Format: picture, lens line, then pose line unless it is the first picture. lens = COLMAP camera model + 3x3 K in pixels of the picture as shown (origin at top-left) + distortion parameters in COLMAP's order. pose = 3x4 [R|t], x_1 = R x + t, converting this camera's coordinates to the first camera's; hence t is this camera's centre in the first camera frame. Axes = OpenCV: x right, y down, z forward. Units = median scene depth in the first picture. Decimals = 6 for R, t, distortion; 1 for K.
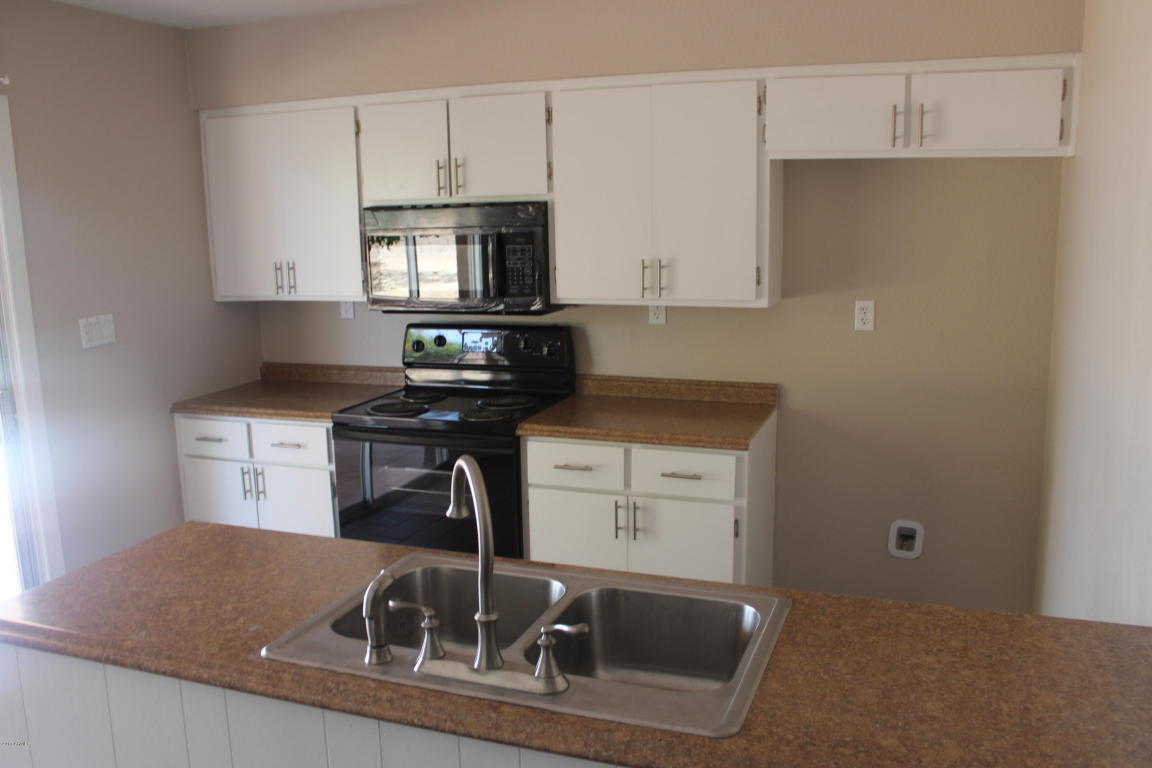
lens RADIAL K [[985.5, 0, 568.8], [0, 985.5, 386.6], [0, 0, 1]] dist [-0.165925, 0.161606]
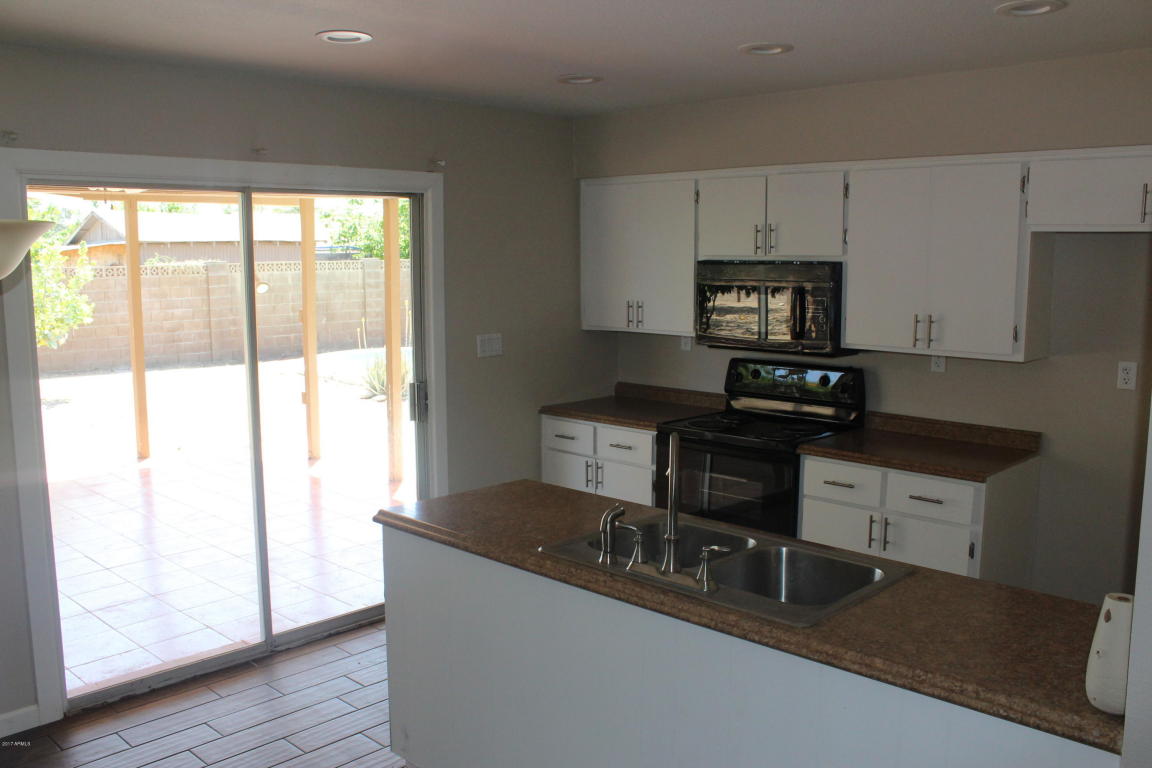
lens RADIAL K [[985.5, 0, 568.8], [0, 985.5, 386.6], [0, 0, 1]] dist [-0.165925, 0.161606]
pose [[0.914295, 0.075667, -0.397918, 0.152277], [-0.094148, 0.995190, -0.027081, 0.025064], [0.393955, 0.062223, 0.917021, -0.203190]]
